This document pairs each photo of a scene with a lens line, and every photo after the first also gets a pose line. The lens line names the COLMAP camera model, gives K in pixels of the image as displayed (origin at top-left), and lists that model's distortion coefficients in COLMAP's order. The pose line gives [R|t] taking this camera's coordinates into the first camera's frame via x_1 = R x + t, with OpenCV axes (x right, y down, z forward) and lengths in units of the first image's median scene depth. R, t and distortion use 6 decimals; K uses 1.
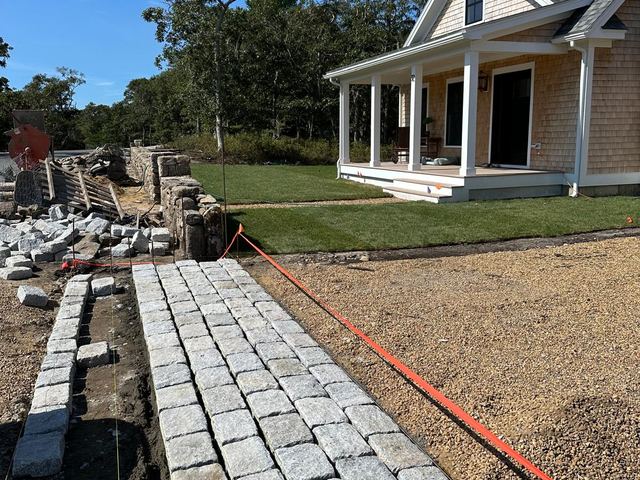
lens RADIAL K [[542.7, 0, 320.0], [0, 542.7, 240.0], [0, 0, 1]] dist [0.088846, -0.002427]
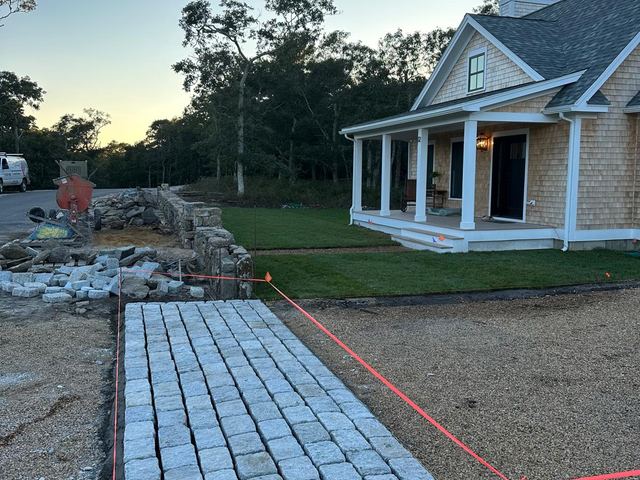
lens RADIAL K [[542.7, 0, 320.0], [0, 542.7, 240.0], [0, 0, 1]] dist [0.088846, -0.002427]
pose [[0.999544, 0.020609, -0.022055, -0.004722], [-0.022062, 0.997457, -0.067765, -0.012975], [0.020603, 0.068221, 0.997458, -0.106483]]
